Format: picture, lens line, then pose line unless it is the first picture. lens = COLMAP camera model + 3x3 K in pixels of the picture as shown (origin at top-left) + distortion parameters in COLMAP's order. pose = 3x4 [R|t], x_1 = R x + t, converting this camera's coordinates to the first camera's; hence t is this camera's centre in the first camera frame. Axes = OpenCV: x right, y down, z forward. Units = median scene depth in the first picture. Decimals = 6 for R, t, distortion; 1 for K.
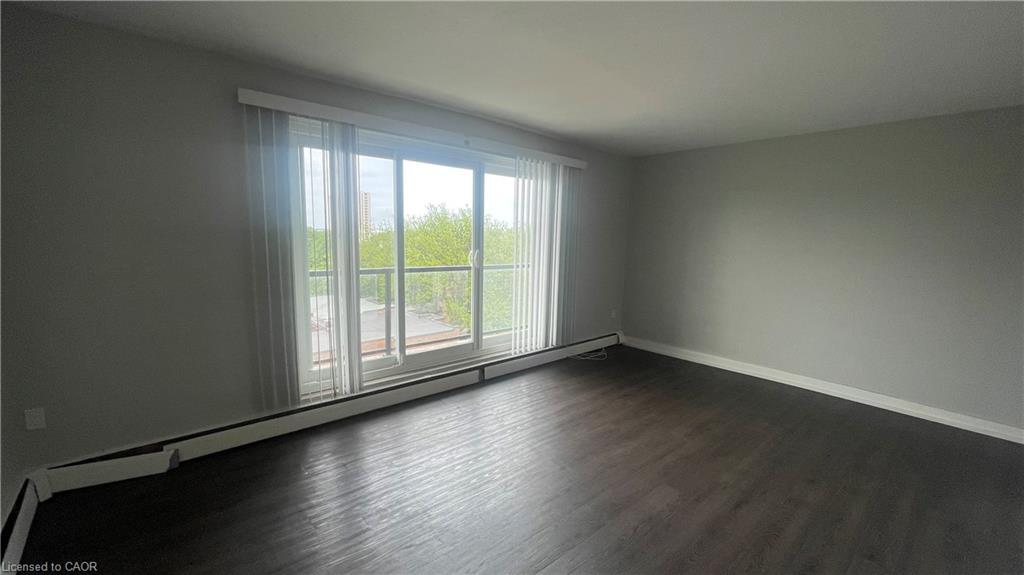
lens RADIAL K [[426.8, 0, 480.8], [0, 426.8, 287.2], [0, 0, 1]] dist [0.036404, -0.000010]
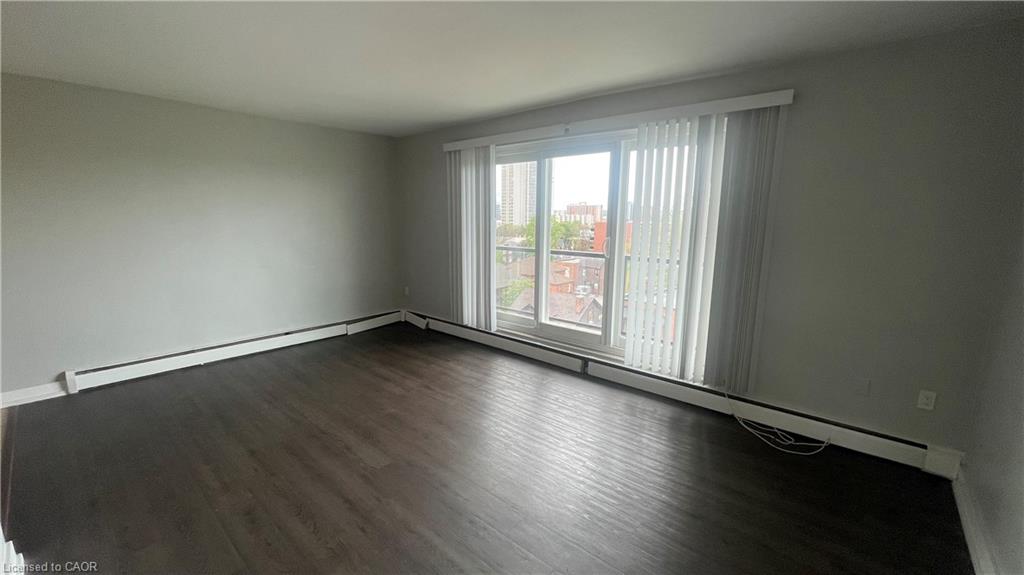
lens RADIAL K [[414.1, 0, 538.4], [0, 414.1, 291.9], [0, 0, 1]] dist [-0.001596, -0.000096]
pose [[0.188060, 0.158962, -0.969208, 1.034762], [-0.127517, 0.982415, 0.136386, -0.092369], [0.973844, 0.097942, 0.205023, 0.822477]]
